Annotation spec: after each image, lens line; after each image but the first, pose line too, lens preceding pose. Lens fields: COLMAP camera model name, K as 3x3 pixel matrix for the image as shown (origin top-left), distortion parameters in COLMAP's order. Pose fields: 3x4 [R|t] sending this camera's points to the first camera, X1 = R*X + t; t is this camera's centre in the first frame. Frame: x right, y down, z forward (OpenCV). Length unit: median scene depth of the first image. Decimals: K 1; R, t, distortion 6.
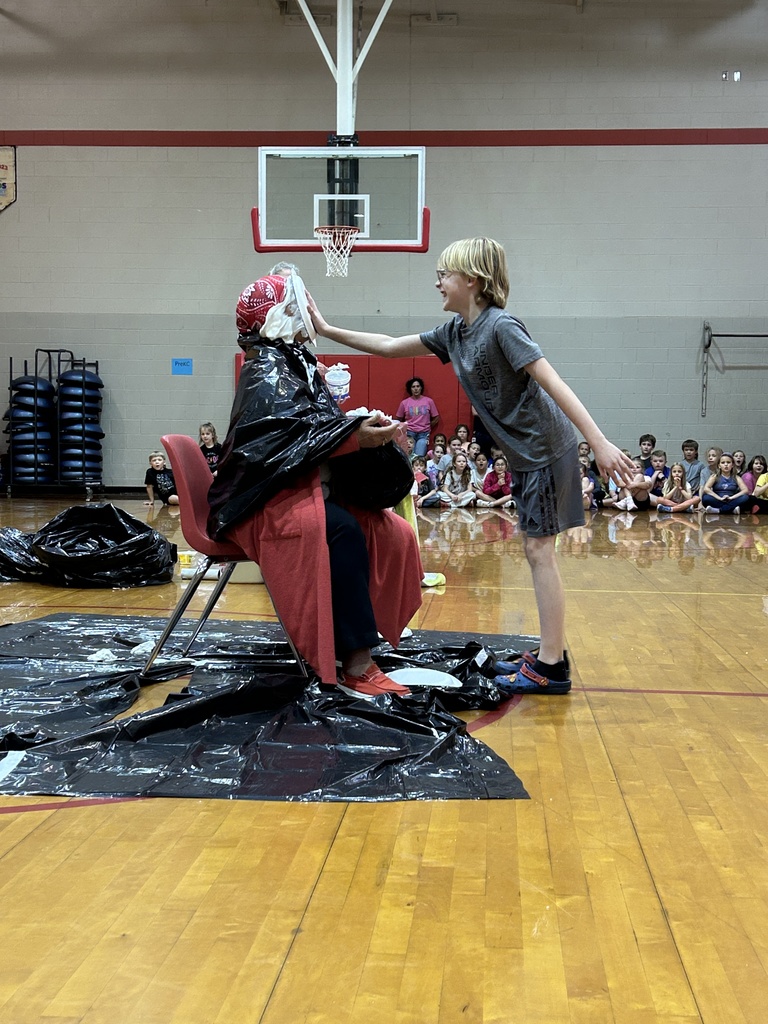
lens RADIAL K [[1441.1, 0, 391.4], [0, 1441.1, 518.0], [0, 0, 1]] dist [0.184665, -0.556407]
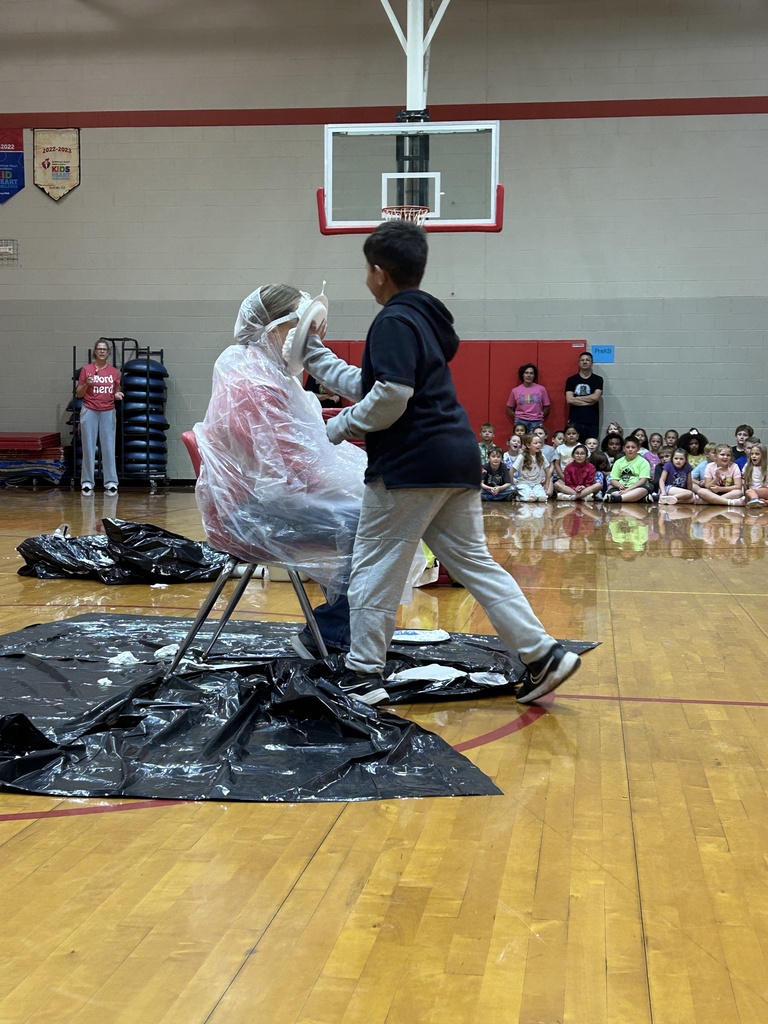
lens RADIAL K [[1513.5, 0, 366.6], [0, 1513.5, 513.4], [0, 0, 1]] dist [0.188510, -0.589903]
pose [[0.997213, 0.000739, -0.074602, 0.064821], [-0.000612, 0.999998, 0.001726, -0.005844], [0.074603, -0.001676, 0.997212, -0.001289]]
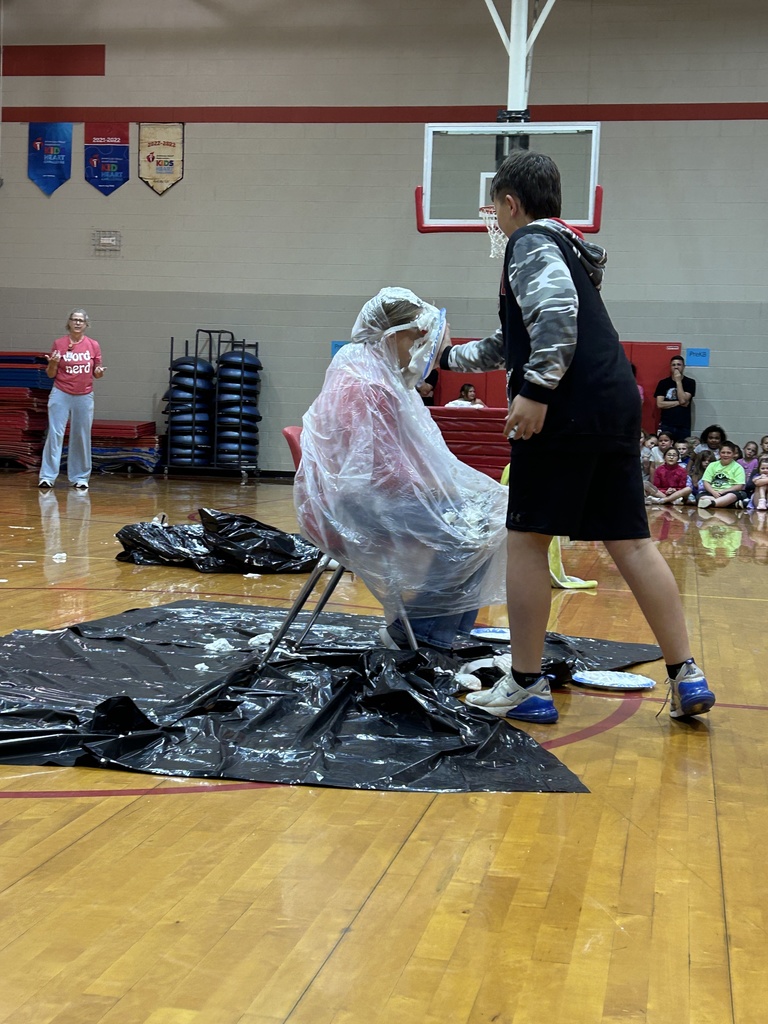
lens RADIAL K [[1509.6, 0, 365.1], [0, 1509.6, 508.9], [0, 0, 1]] dist [0.183683, -0.595644]
pose [[0.990790, 0.031998, -0.131574, 0.058138], [-0.031872, 0.999487, 0.003063, -0.008319], [0.131604, 0.001159, 0.991302, -0.032026]]
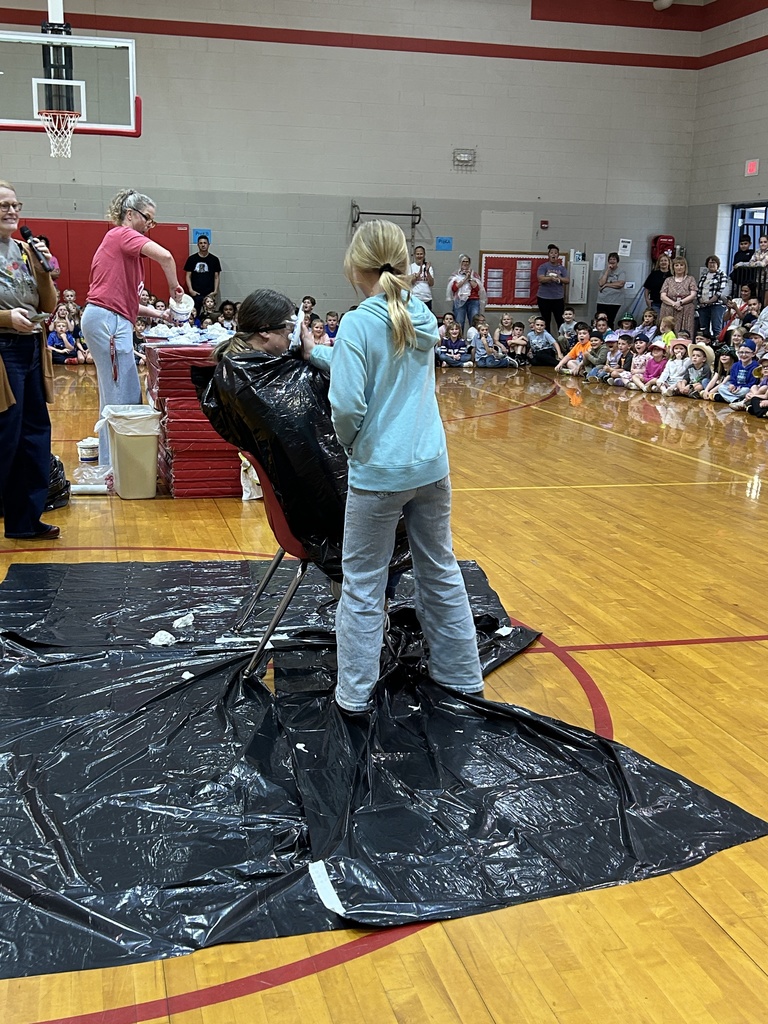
lens RADIAL K [[1162.4, 0, 384.0], [0, 1162.4, 512.0], [0, 0, 1]] dist [0.010451, -0.045099]
pose [[0.950248, -0.051852, 0.307150, -0.494823], [0.003059, 0.987554, 0.157251, -0.211786], [-0.311481, -0.148488, 0.938579, 0.282642]]
